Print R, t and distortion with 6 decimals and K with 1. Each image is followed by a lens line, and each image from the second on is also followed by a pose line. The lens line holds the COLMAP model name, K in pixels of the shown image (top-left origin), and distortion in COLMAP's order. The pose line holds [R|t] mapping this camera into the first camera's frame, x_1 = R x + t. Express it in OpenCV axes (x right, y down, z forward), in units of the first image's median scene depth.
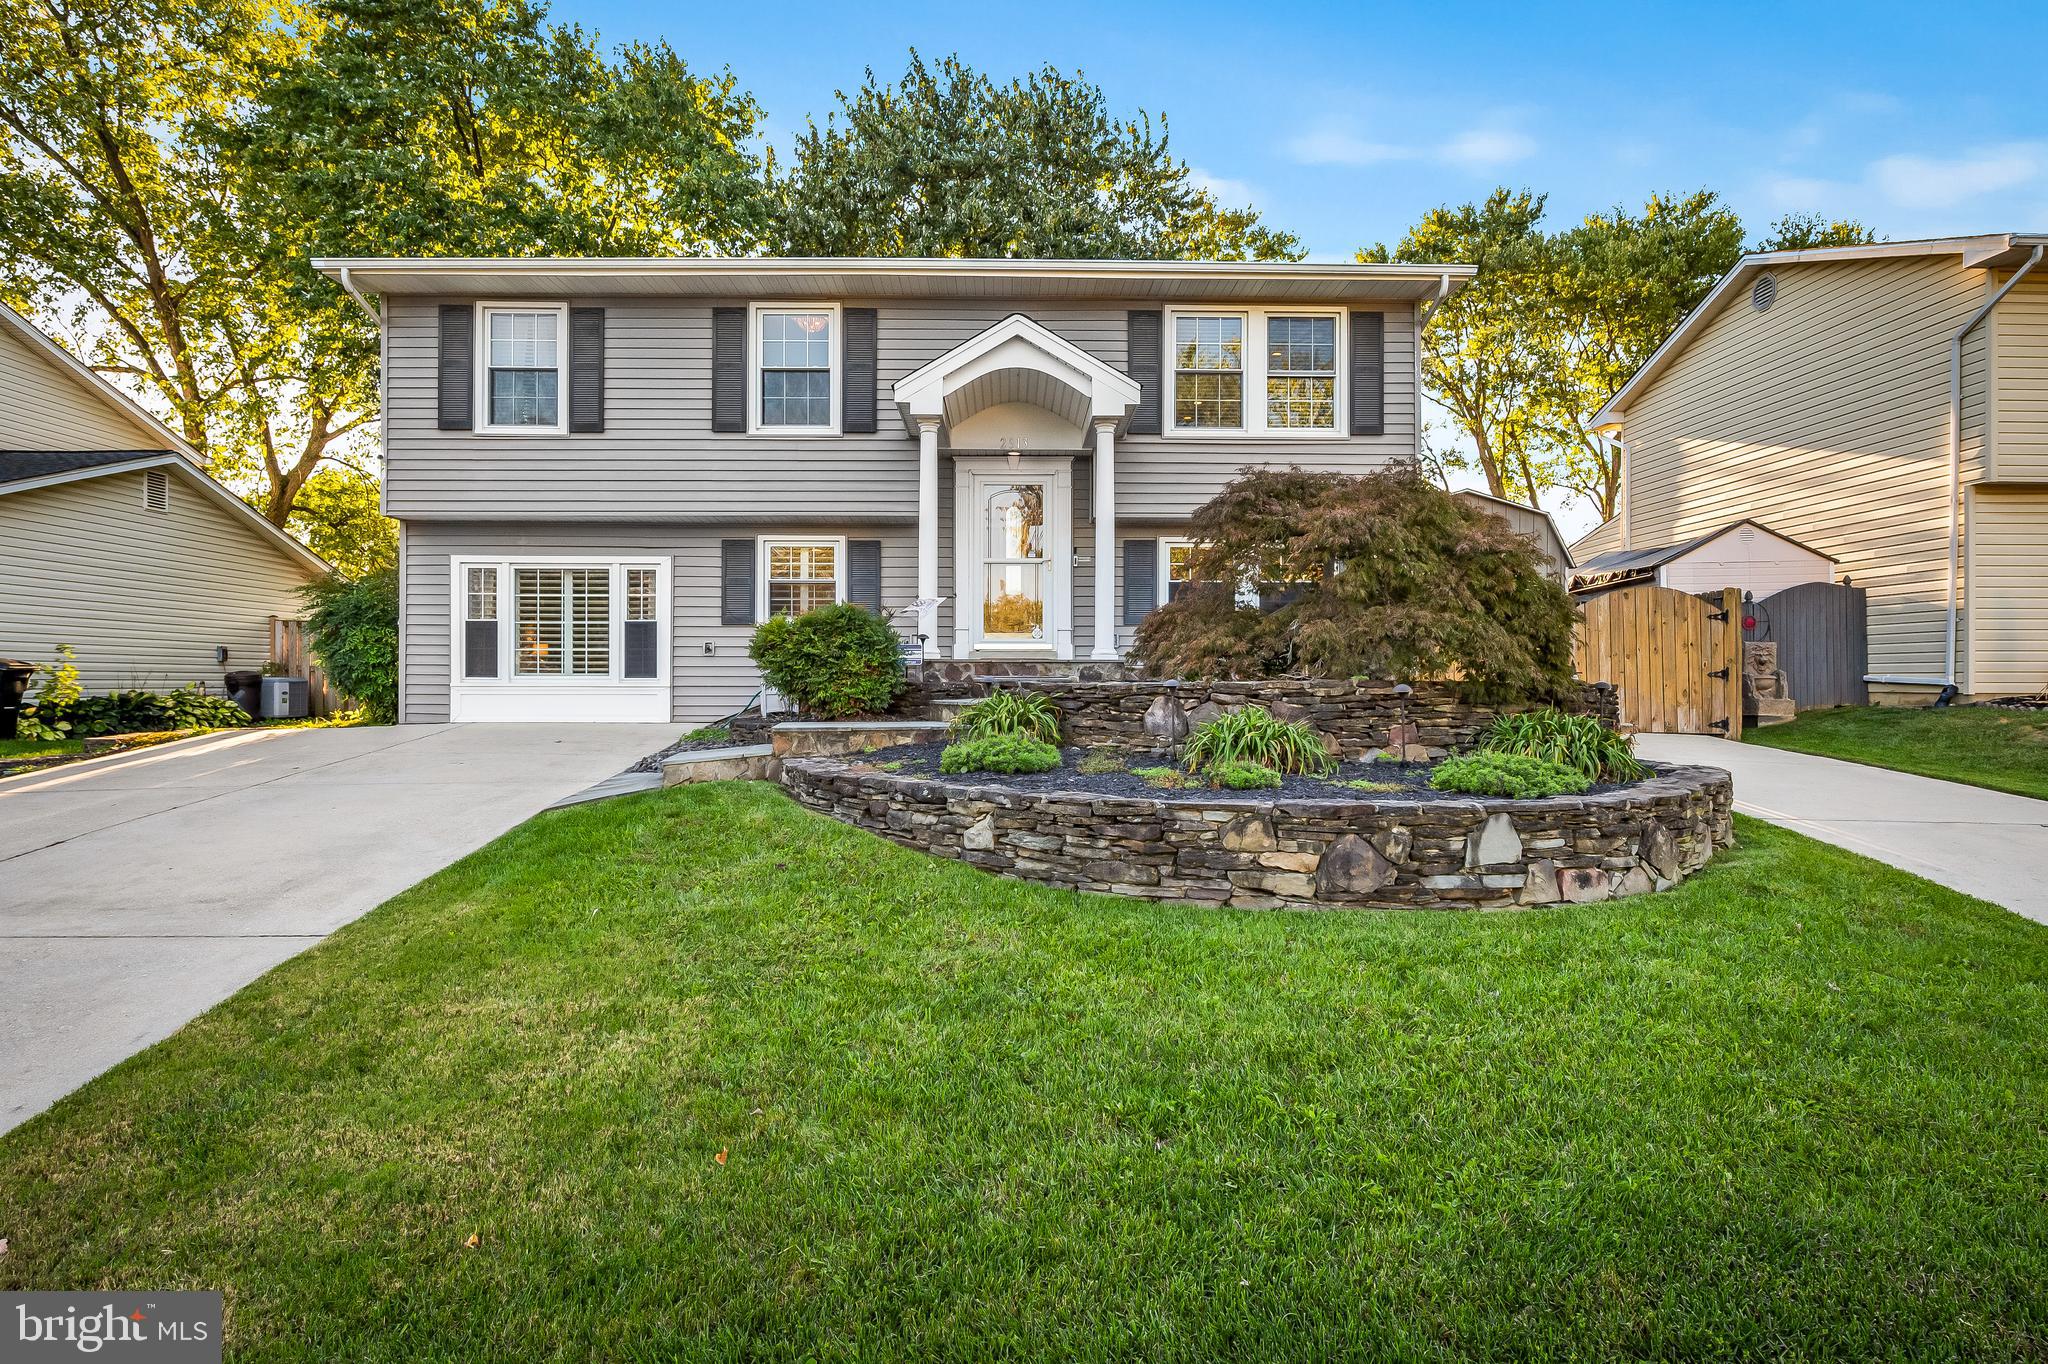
lens RADIAL K [[1157.1, 0, 1011.4], [0, 1157.1, 668.4], [0, 0, 1]] dist [-0.000020, -0.003201]
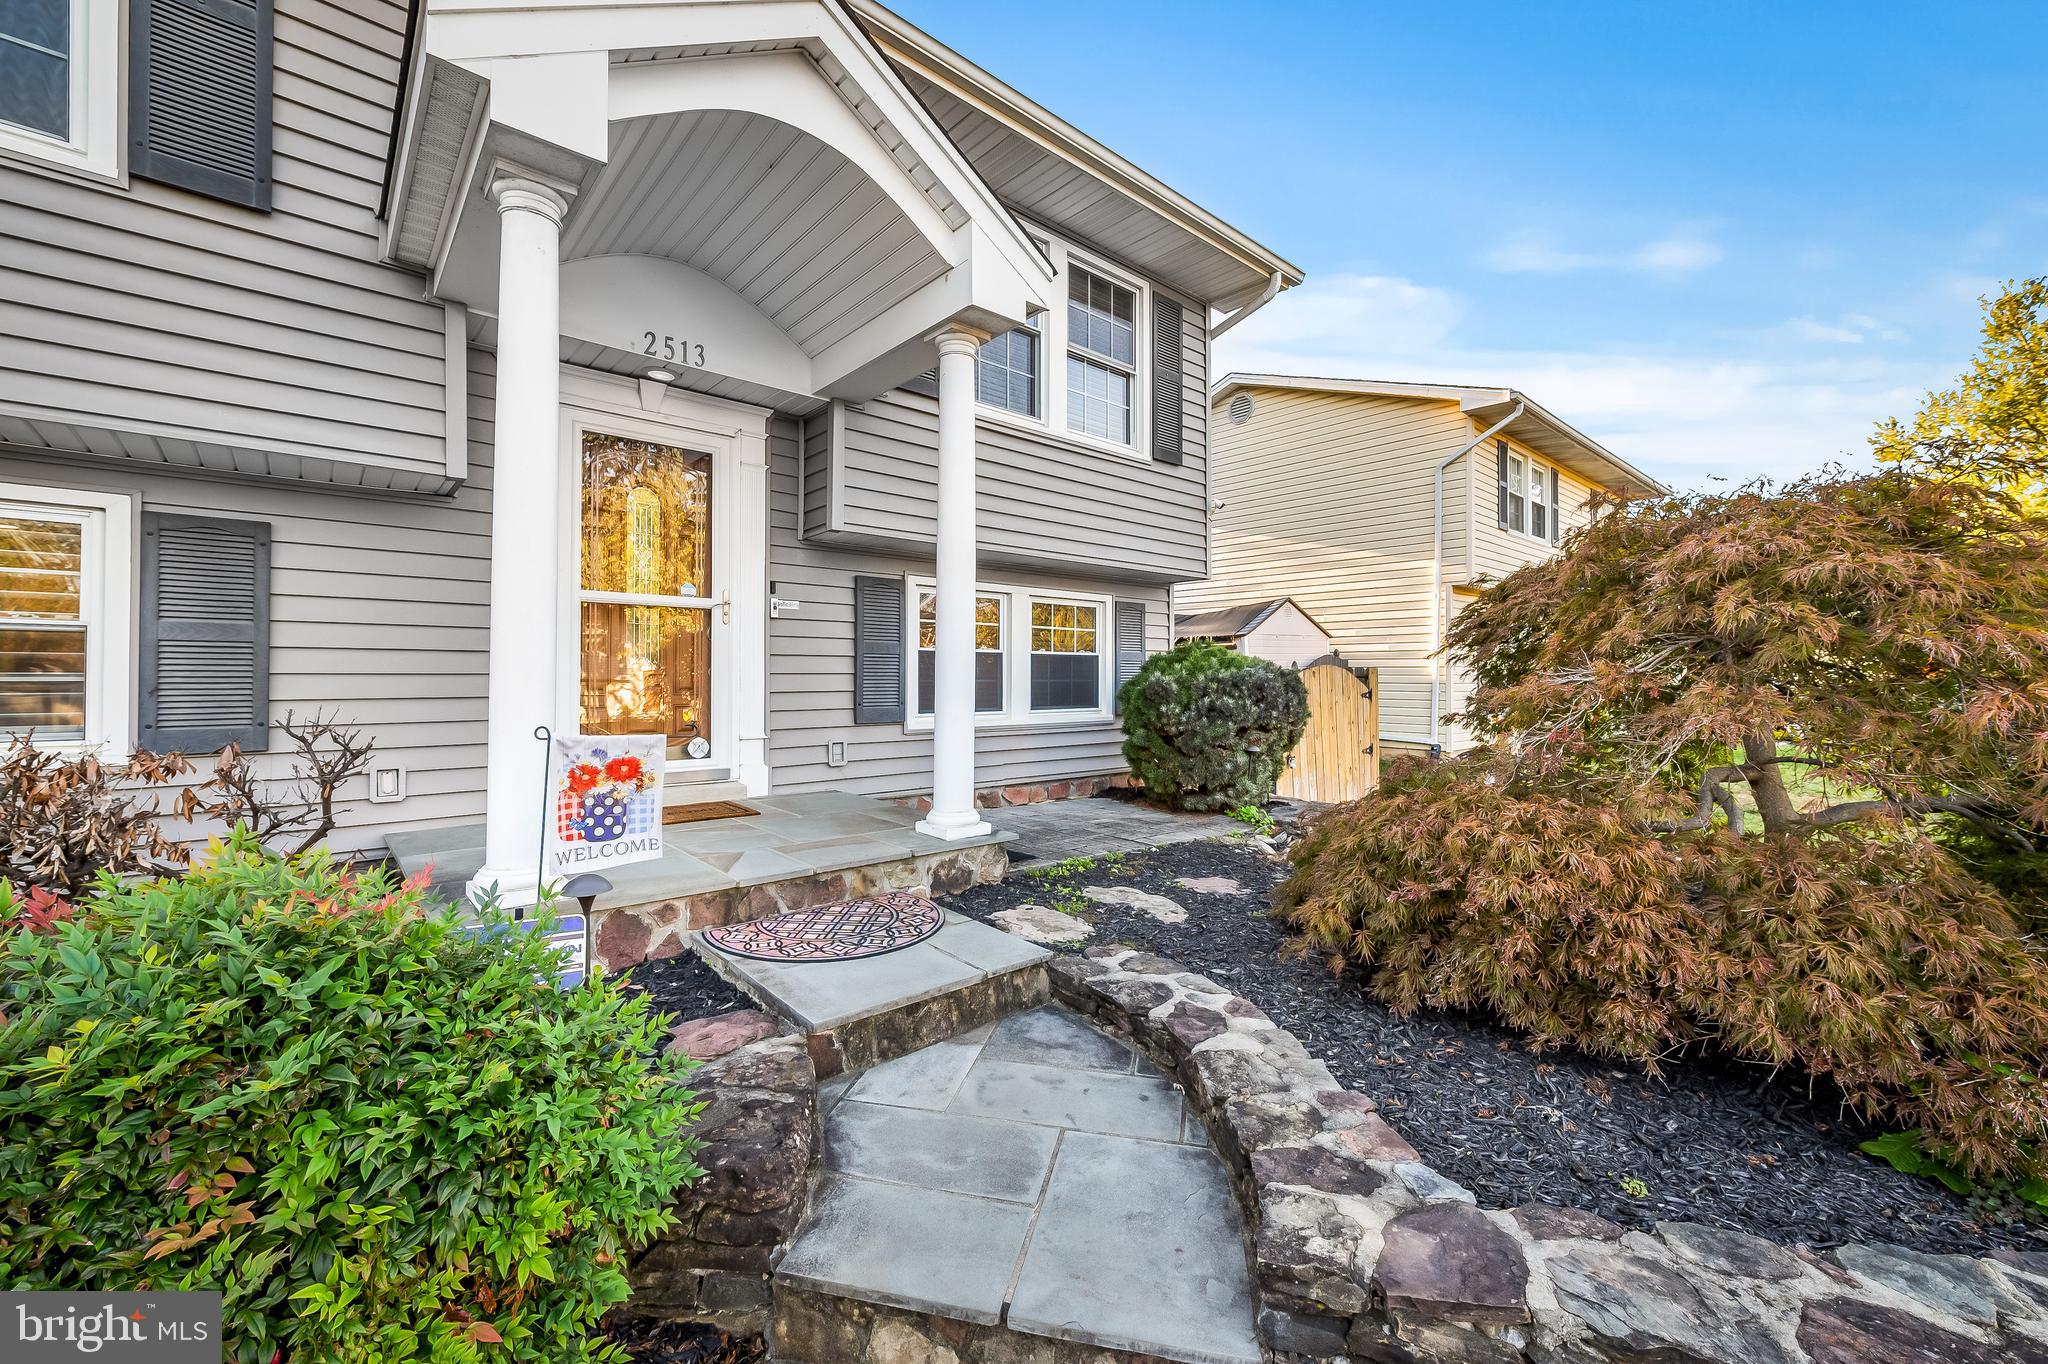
lens RADIAL K [[815.8, 0, 1033.8], [0, 815.8, 670.9], [0, 0, 1]] dist [0.009621, -0.002516]
pose [[0.749933, 0.003604, 0.661504, -0.106096], [-0.012901, 0.999875, 0.009177, -0.069974], [-0.661388, -0.015416, 0.749886, 0.650532]]
